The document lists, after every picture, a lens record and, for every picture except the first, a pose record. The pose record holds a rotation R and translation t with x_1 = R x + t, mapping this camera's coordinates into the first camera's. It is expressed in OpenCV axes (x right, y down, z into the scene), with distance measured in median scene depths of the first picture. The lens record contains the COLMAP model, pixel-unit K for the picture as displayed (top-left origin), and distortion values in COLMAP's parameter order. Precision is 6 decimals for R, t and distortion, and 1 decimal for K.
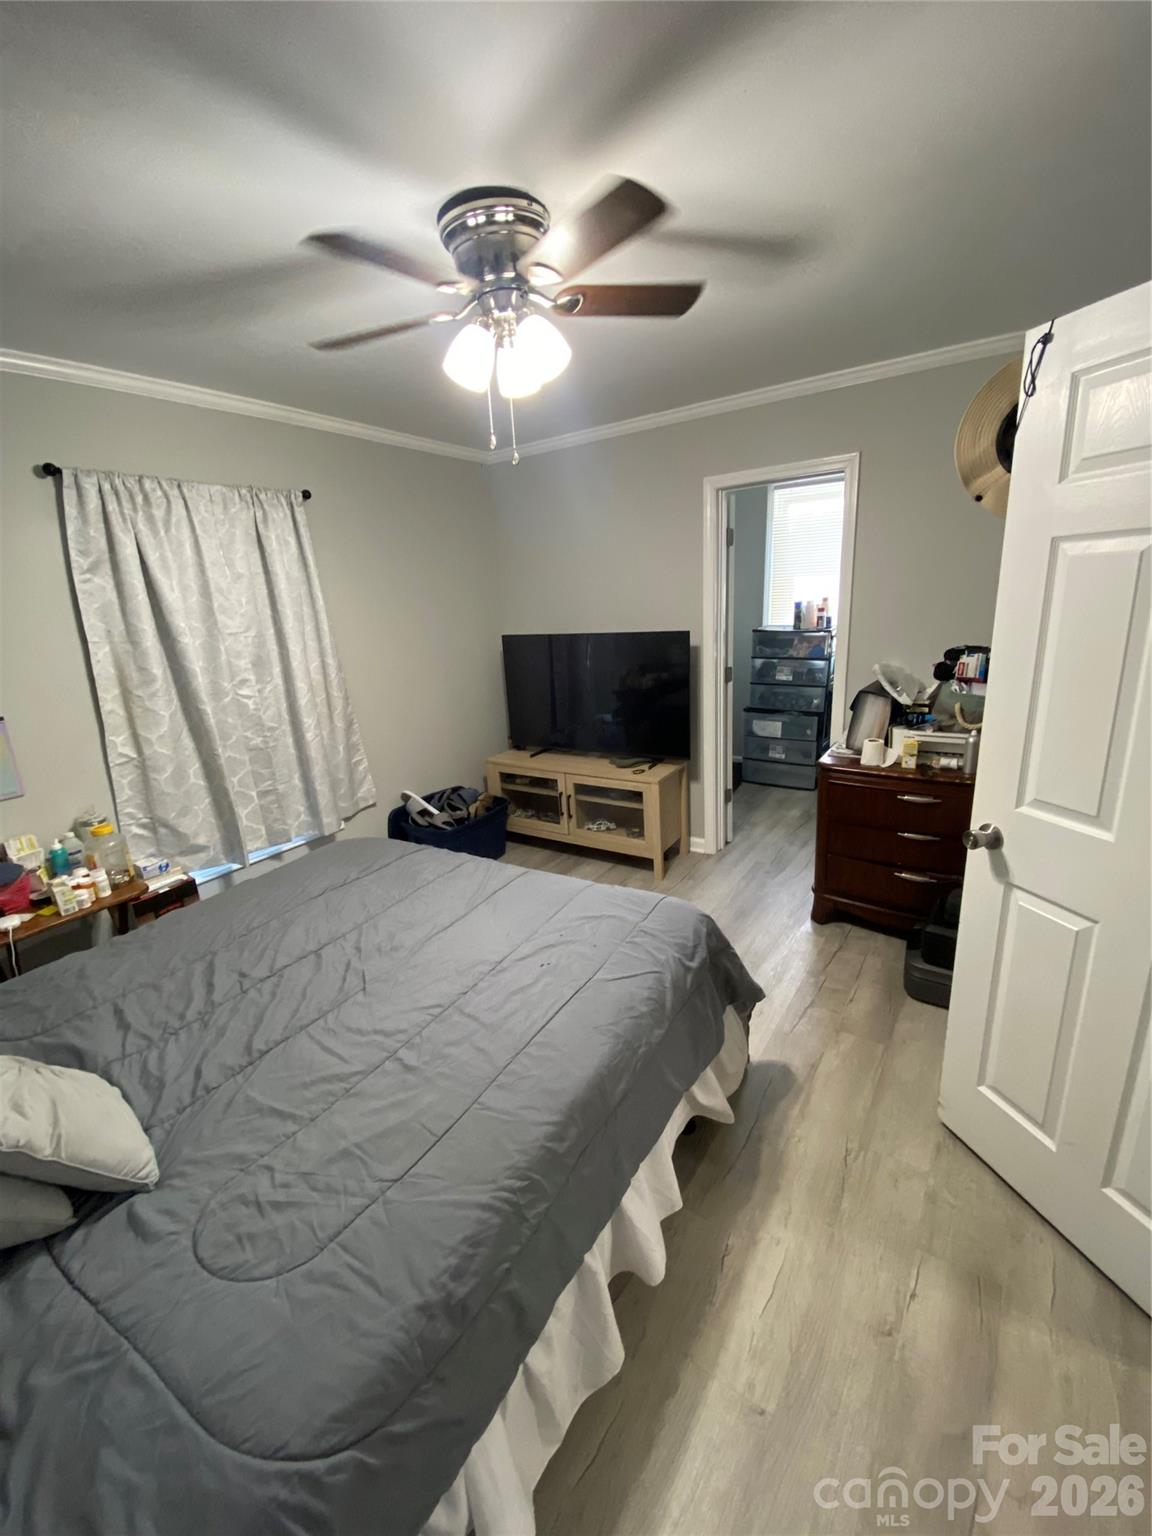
lens RADIAL K [[625.5, 0, 603.2], [0, 625.5, 759.4], [0, 0, 1]] dist [0.005528, -0.014832]
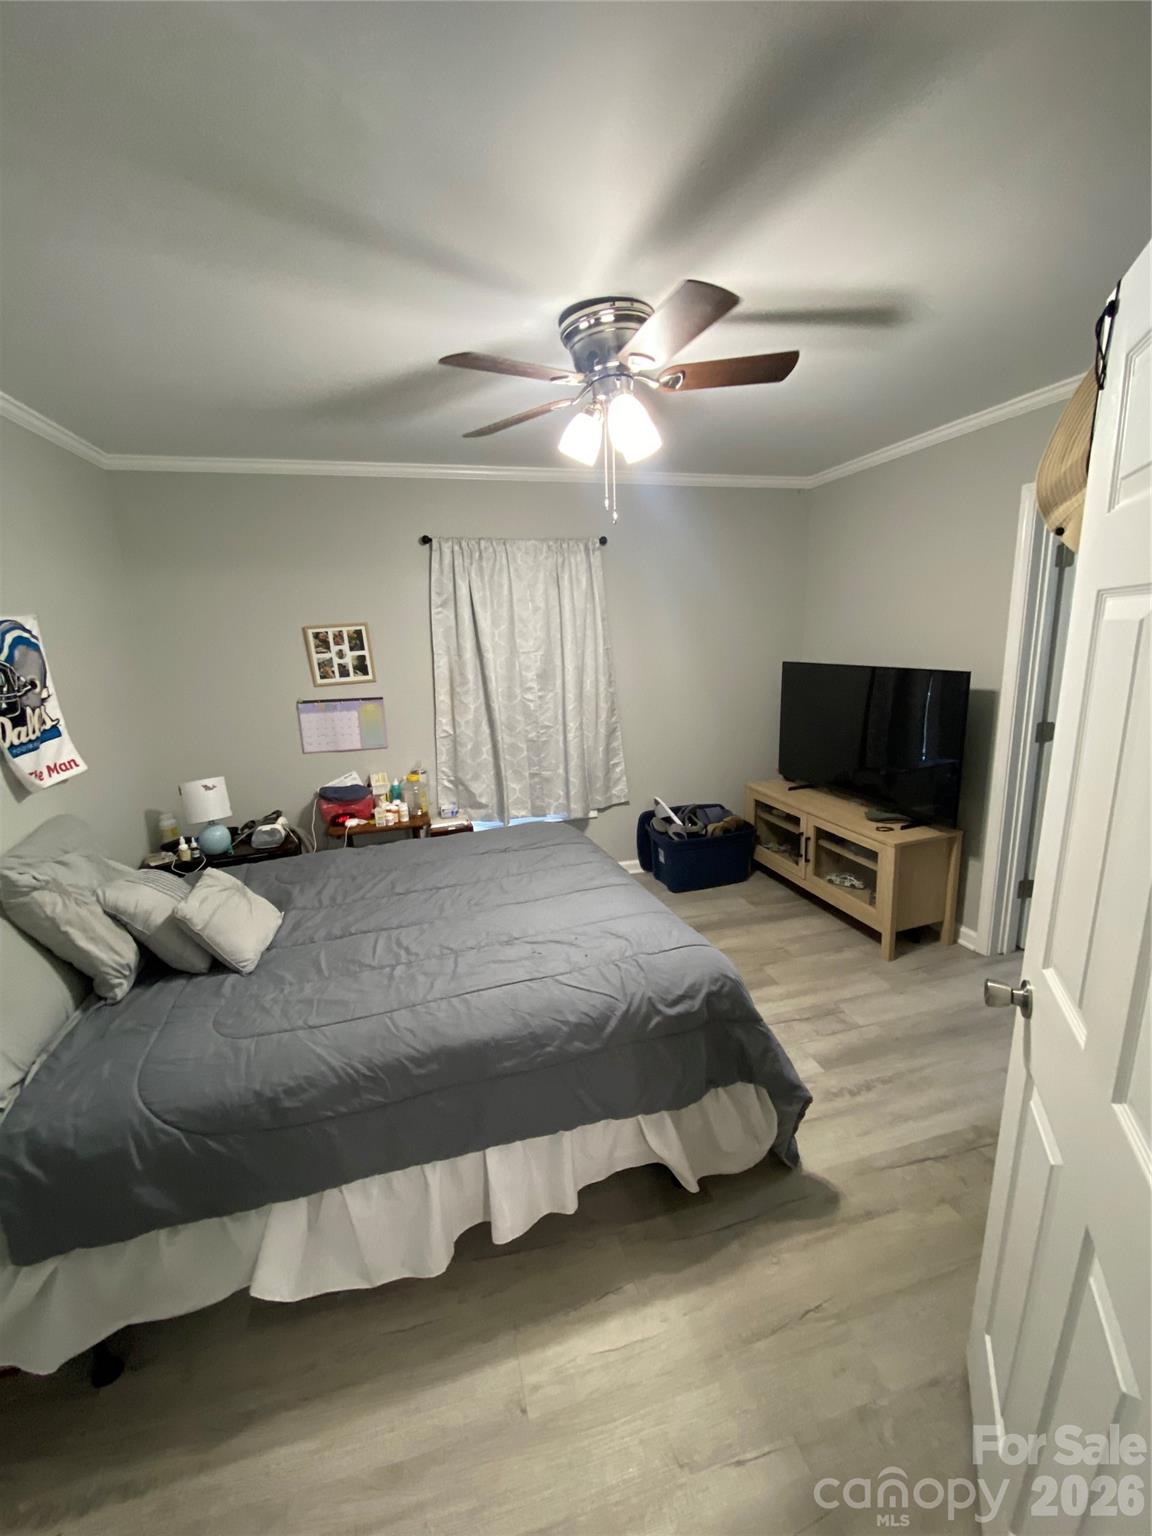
lens RADIAL K [[625.5, 0, 583.6], [0, 625.5, 765.2], [0, 0, 1]] dist [0.005528, -0.014832]
pose [[0.760041, 0.166771, -0.628112, 0.375411], [-0.174863, 0.983348, 0.049499, -0.053088], [0.625908, 0.072212, 0.776547, 0.067931]]
